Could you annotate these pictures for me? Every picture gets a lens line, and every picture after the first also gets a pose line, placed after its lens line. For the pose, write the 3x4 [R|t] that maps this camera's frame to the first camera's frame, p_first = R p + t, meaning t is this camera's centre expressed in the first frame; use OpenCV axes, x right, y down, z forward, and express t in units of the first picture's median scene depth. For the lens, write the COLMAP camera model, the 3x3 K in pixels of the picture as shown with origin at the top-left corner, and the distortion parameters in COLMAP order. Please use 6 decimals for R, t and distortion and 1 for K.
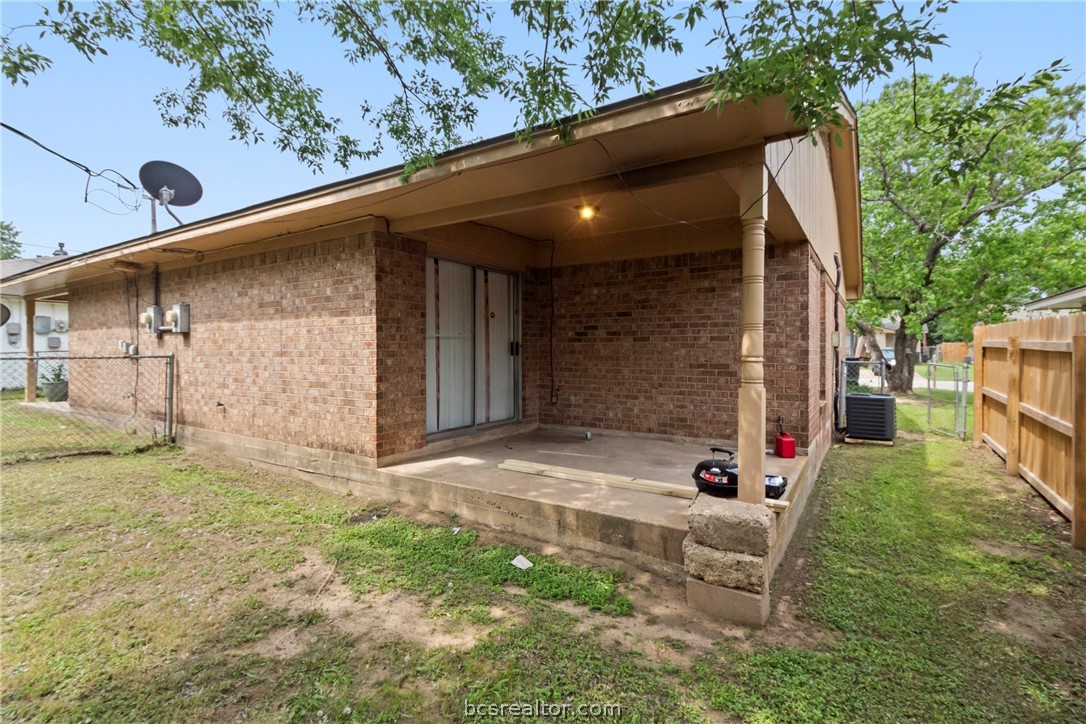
lens RADIAL K [[520.8, 0, 541.2], [0, 520.8, 356.4], [0, 0, 1]] dist [0.001192, 0.000028]
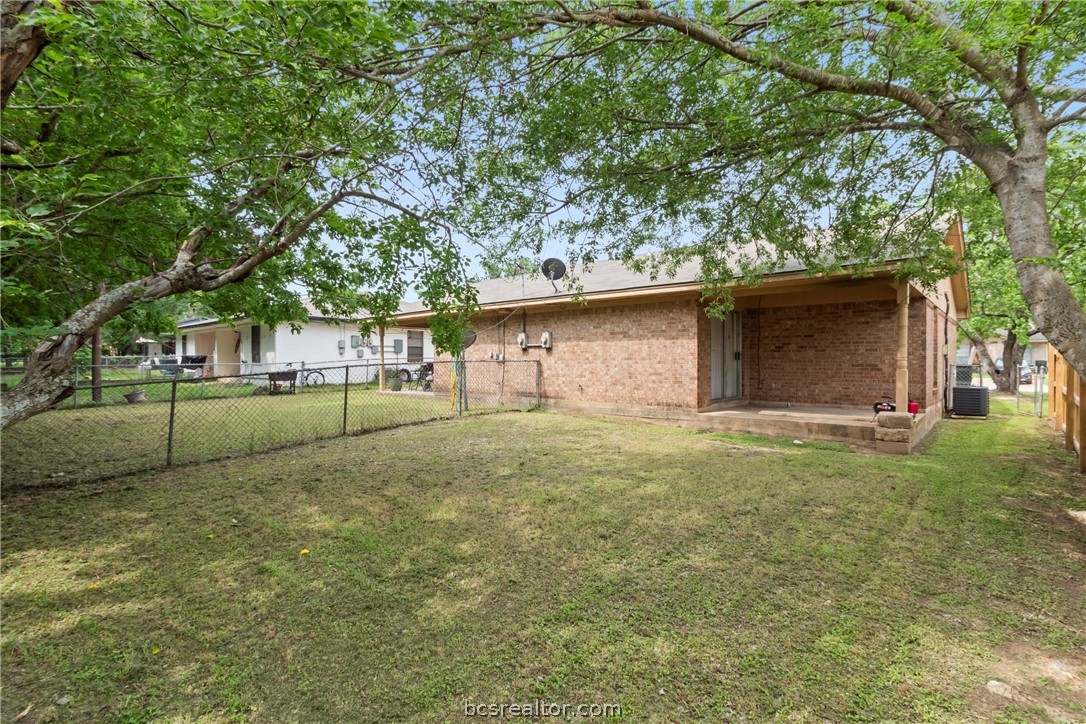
lens RADIAL K [[520.8, 0, 544.9], [0, 520.8, 367.9], [0, 0, 1]] dist [0.001192, 0.000028]
pose [[0.988280, 0.001639, -0.152645, -0.454275], [-0.001207, 0.999995, 0.002922, 0.021703], [0.152649, -0.002704, 0.988277, -0.867863]]
